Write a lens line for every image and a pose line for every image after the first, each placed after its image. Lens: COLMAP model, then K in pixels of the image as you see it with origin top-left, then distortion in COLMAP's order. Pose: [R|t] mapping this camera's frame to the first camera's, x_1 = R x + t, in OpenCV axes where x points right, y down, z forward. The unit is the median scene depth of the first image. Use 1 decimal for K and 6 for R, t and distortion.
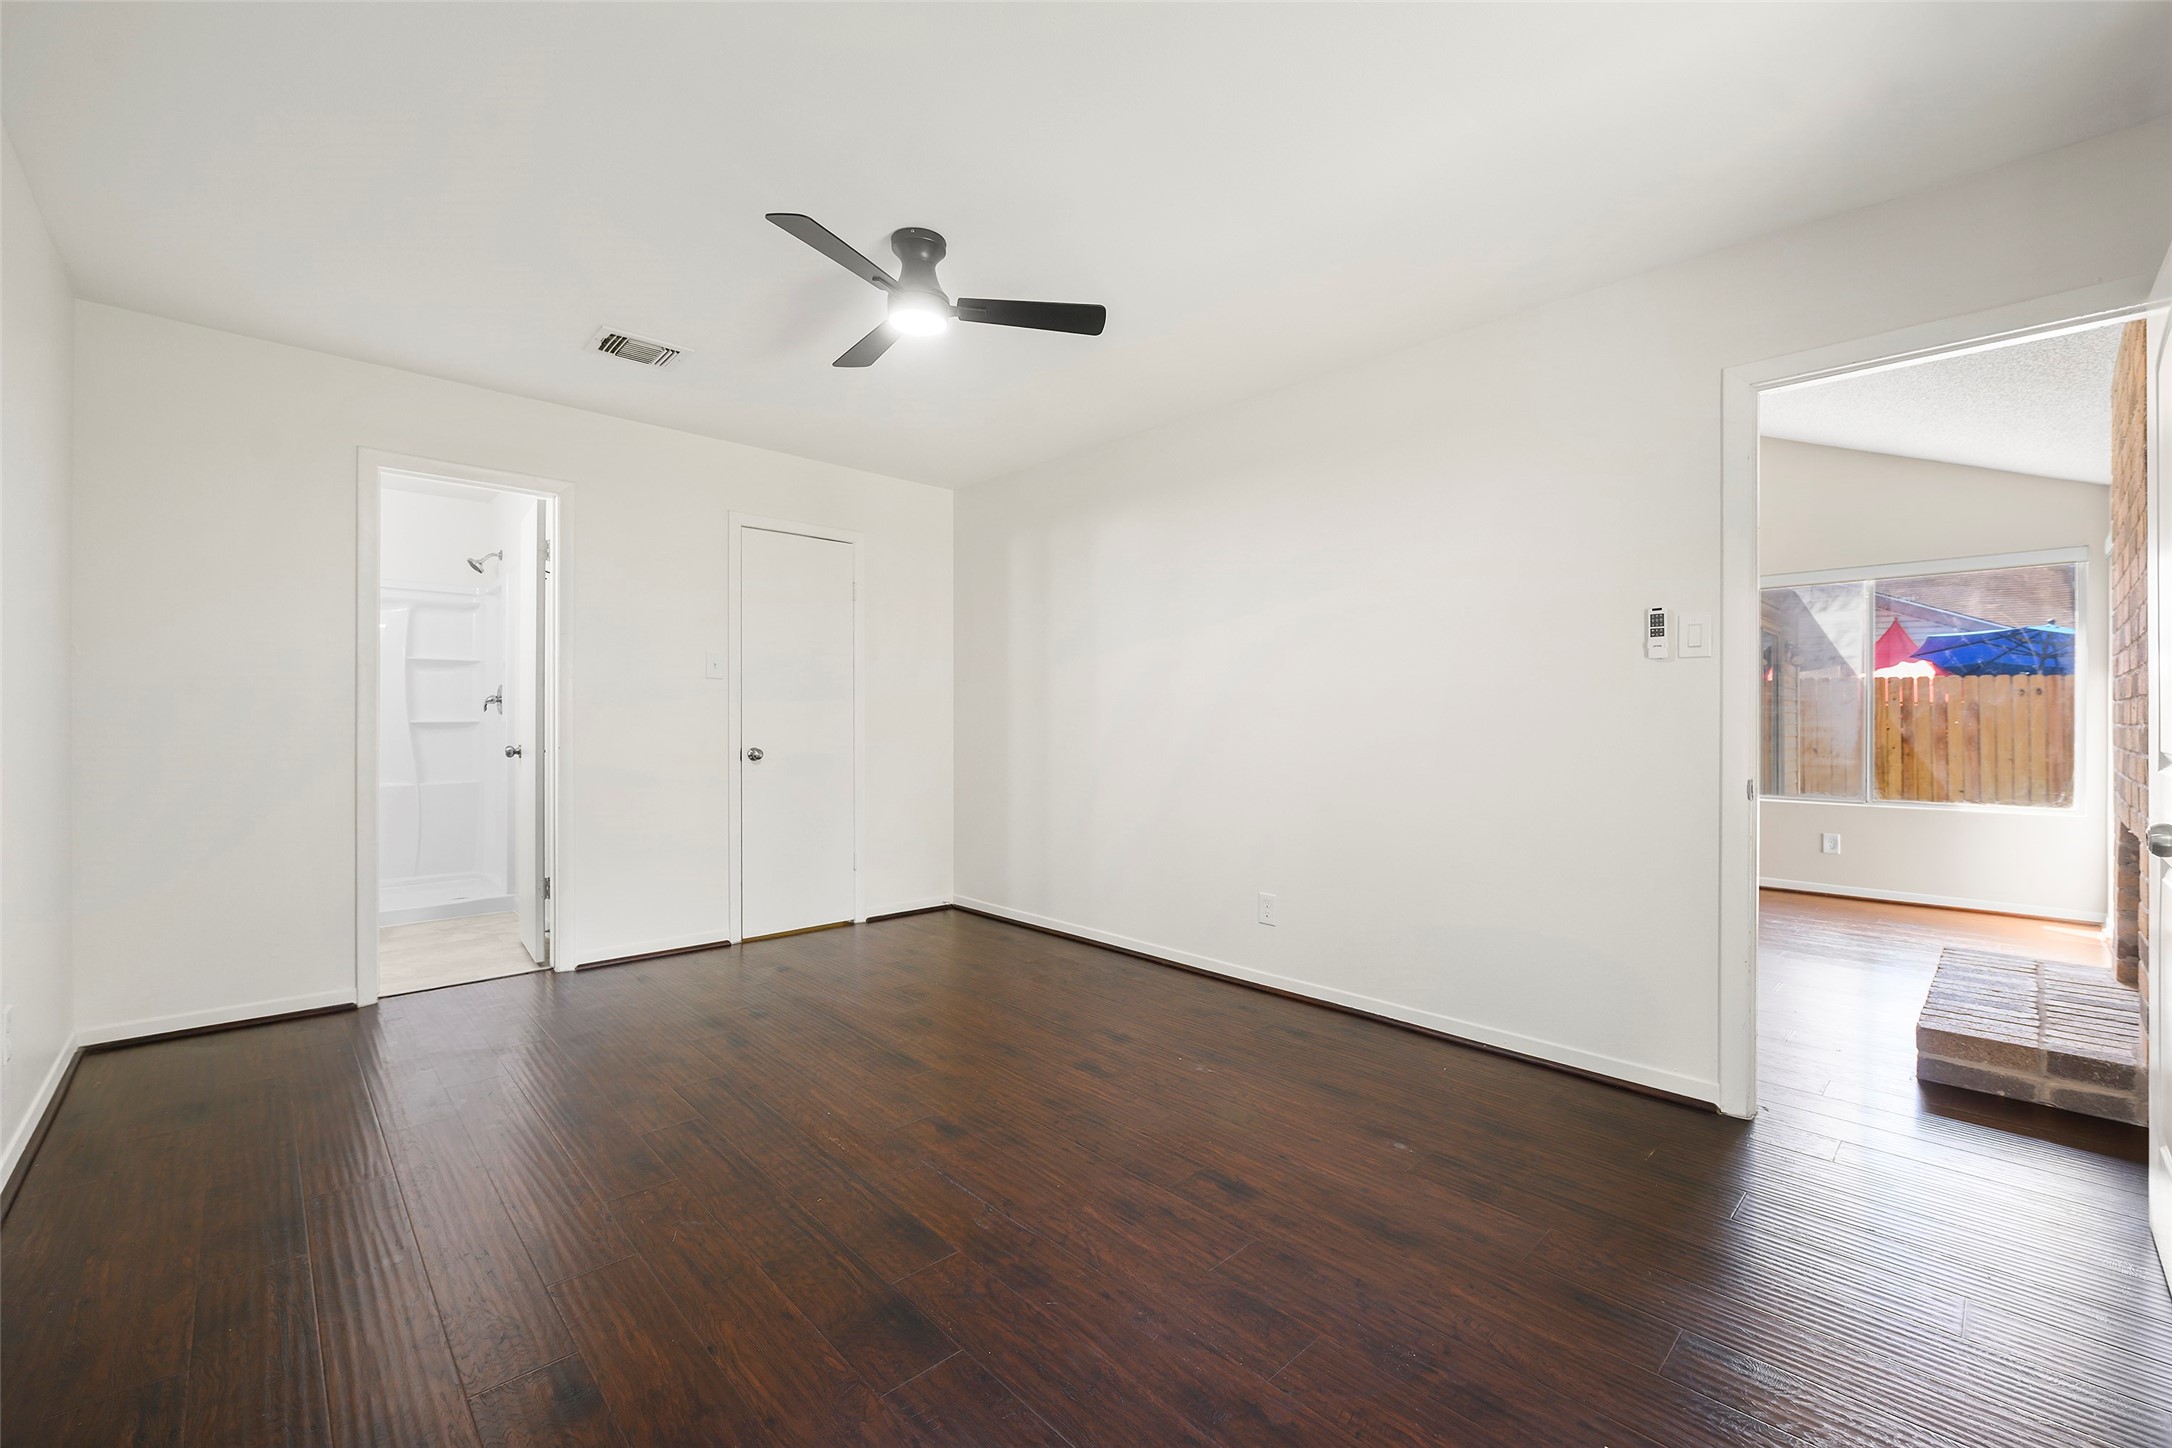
lens RADIAL K [[880.0, 0, 1082.6], [0, 880.0, 717.6], [0, 0, 1]] dist [-0.000585, 0.000130]
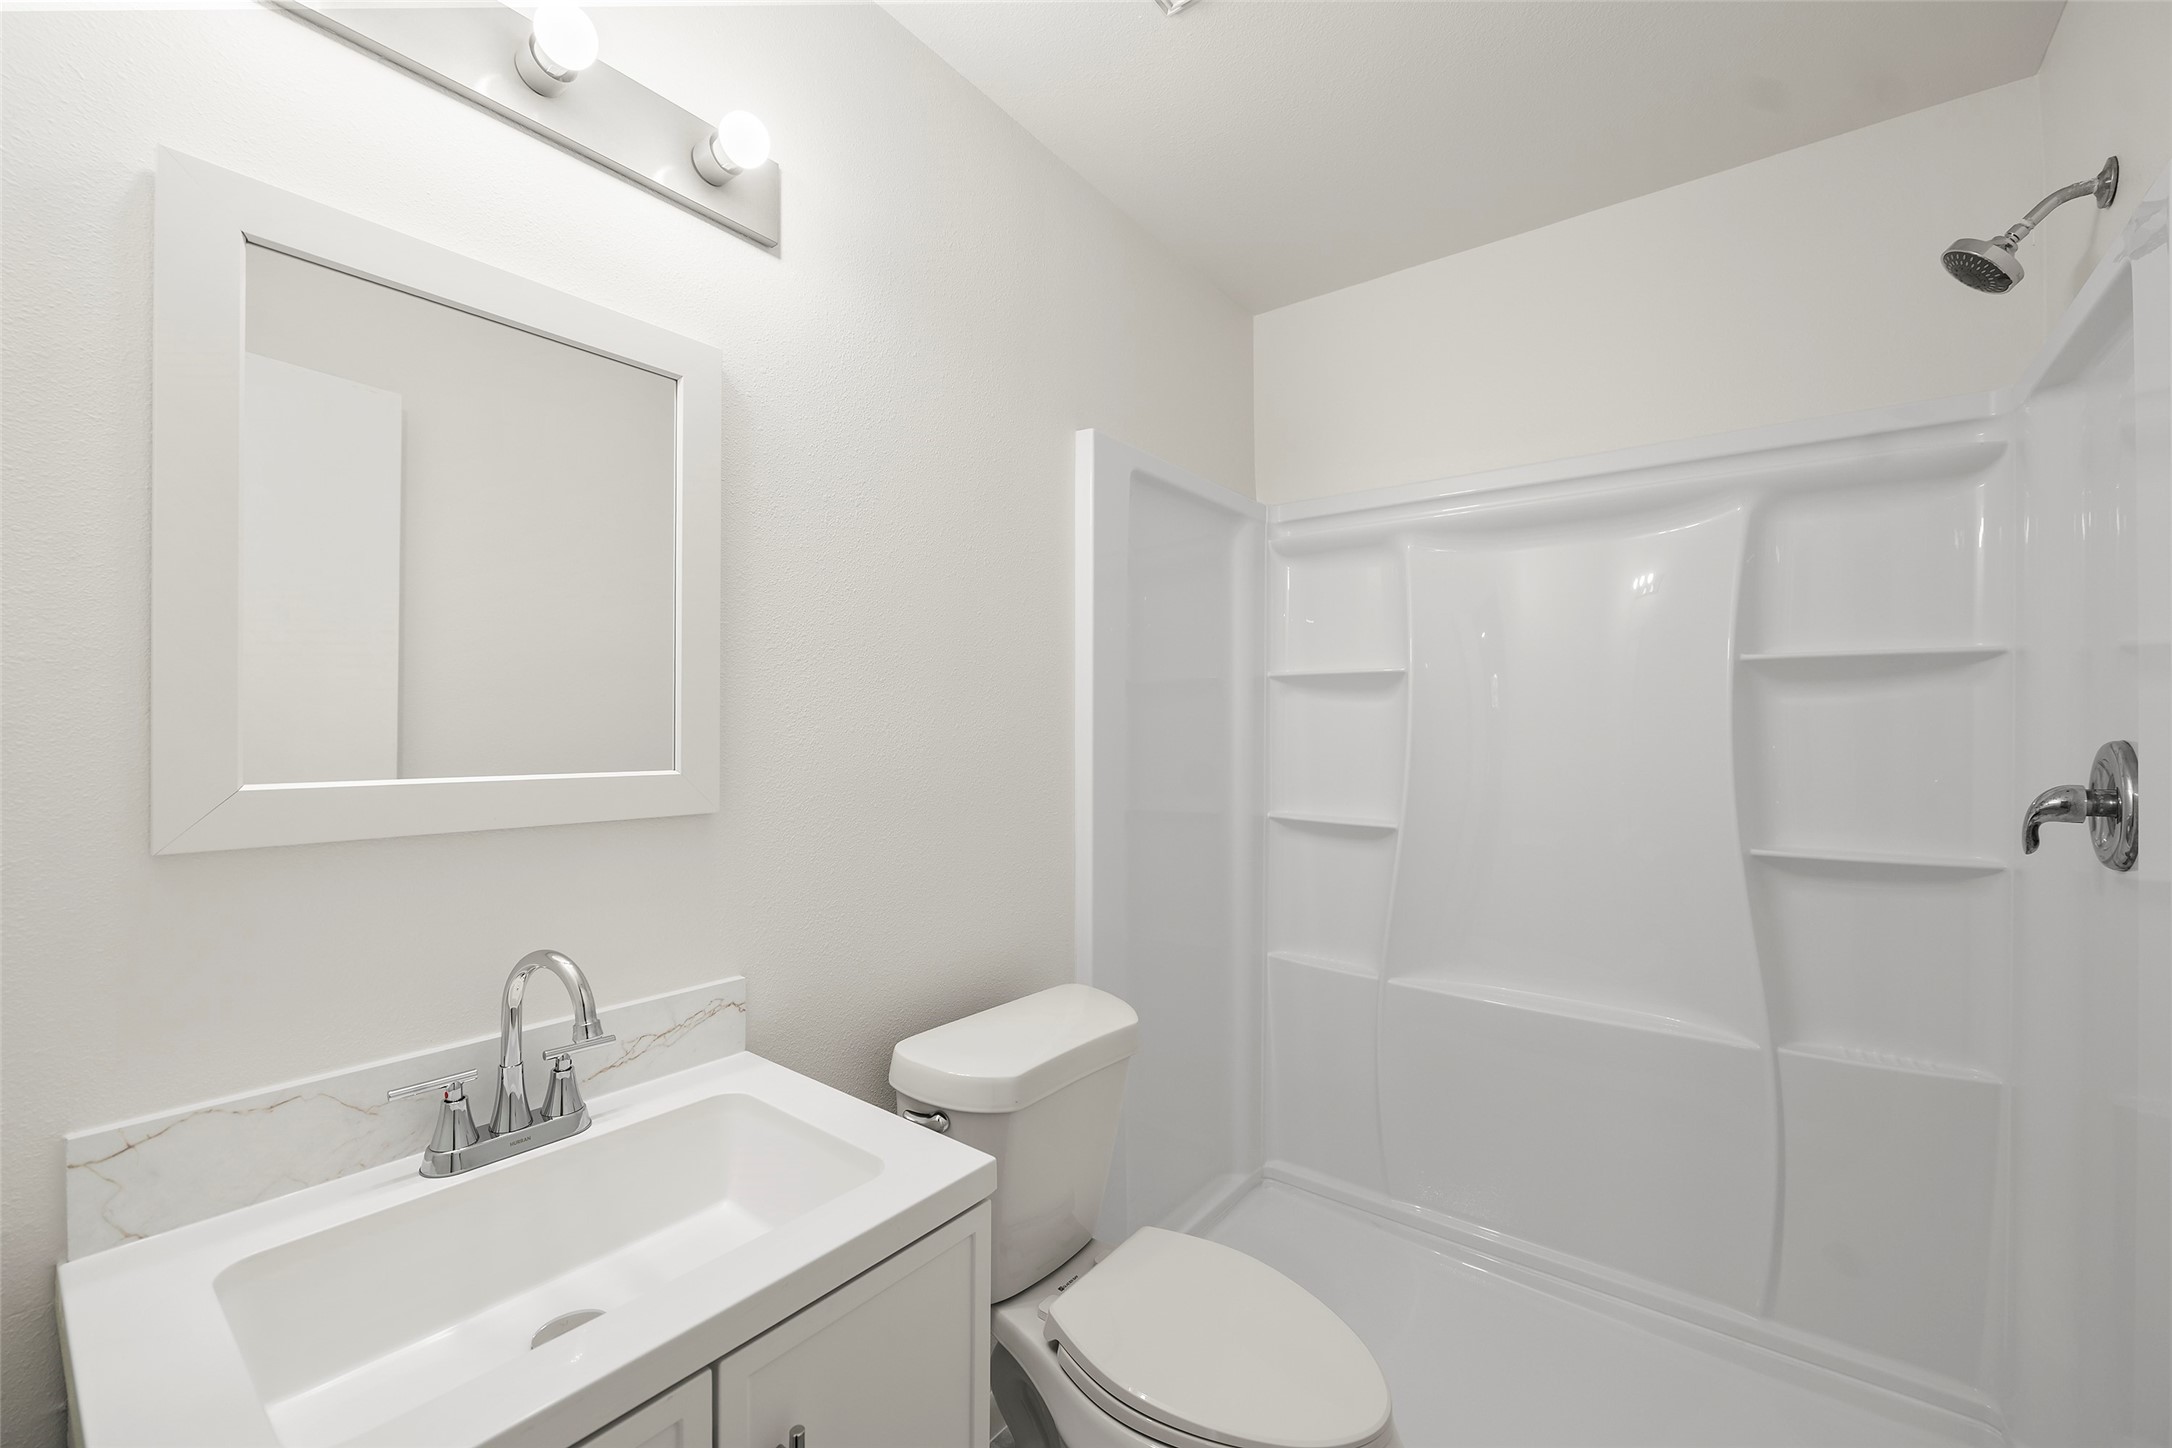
lens RADIAL K [[880.0, 0, 1080.8], [0, 880.0, 721.7], [0, 0, 1]] dist [-0.000585, 0.000130]
pose [[0.159530, -0.007656, -0.987163, -0.479004], [-0.000825, 0.999969, -0.007888, -0.040741], [0.987193, 0.002073, 0.159519, 0.698499]]
